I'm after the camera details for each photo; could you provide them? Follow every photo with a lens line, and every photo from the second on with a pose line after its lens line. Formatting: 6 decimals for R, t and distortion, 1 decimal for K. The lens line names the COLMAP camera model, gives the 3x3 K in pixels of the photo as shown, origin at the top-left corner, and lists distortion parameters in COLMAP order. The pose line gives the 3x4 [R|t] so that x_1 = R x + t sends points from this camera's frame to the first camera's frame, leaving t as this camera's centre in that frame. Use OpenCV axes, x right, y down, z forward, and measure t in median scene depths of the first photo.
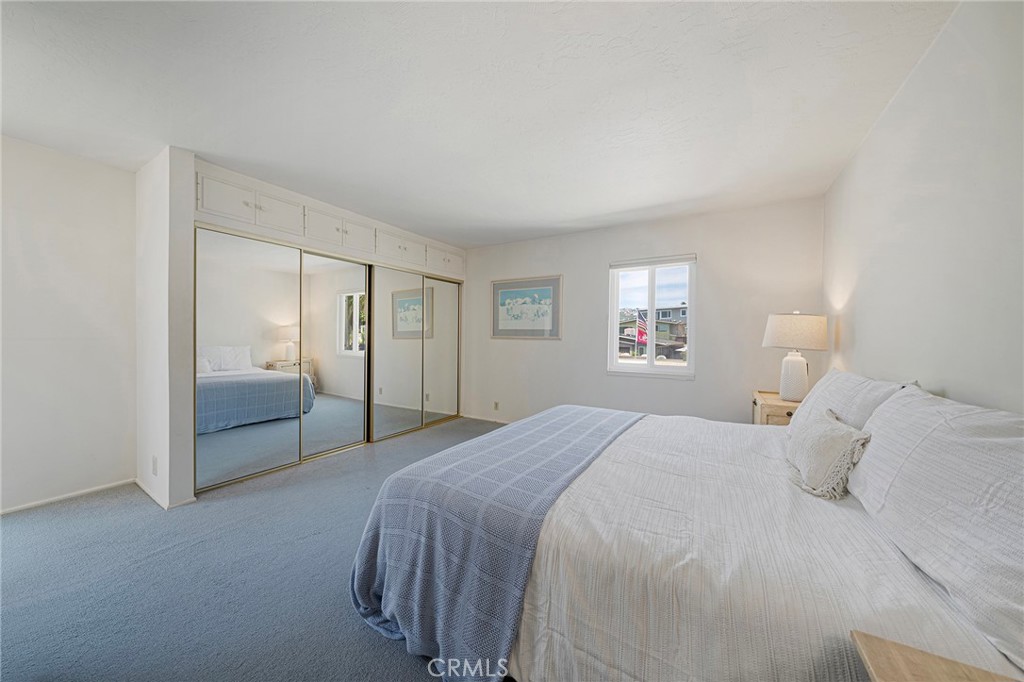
lens RADIAL K [[353.3, 0, 509.1], [0, 353.3, 339.9], [0, 0, 1]] dist [-0.001315, -0.000454]
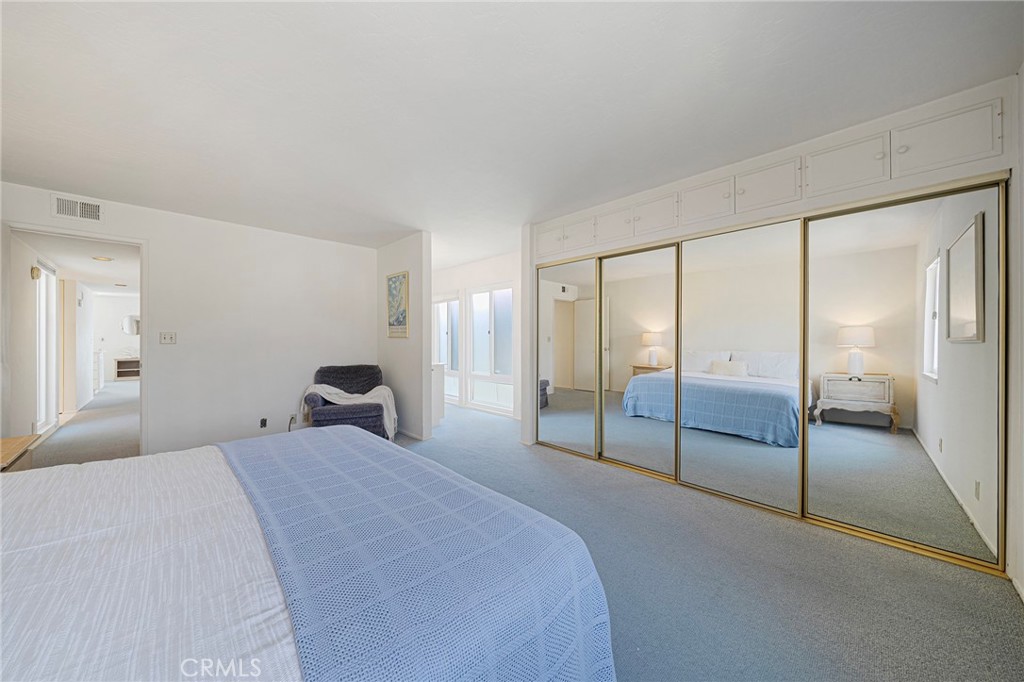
lens RADIAL K [[353.3, 0, 508.4], [0, 353.3, 342.8], [0, 0, 1]] dist [-0.001315, -0.000454]
pose [[-0.280063, -0.000523, -0.959982, 0.346241], [-0.003035, 0.999995, 0.000341, -0.004657], [0.959977, 0.003009, -0.280063, 0.700721]]
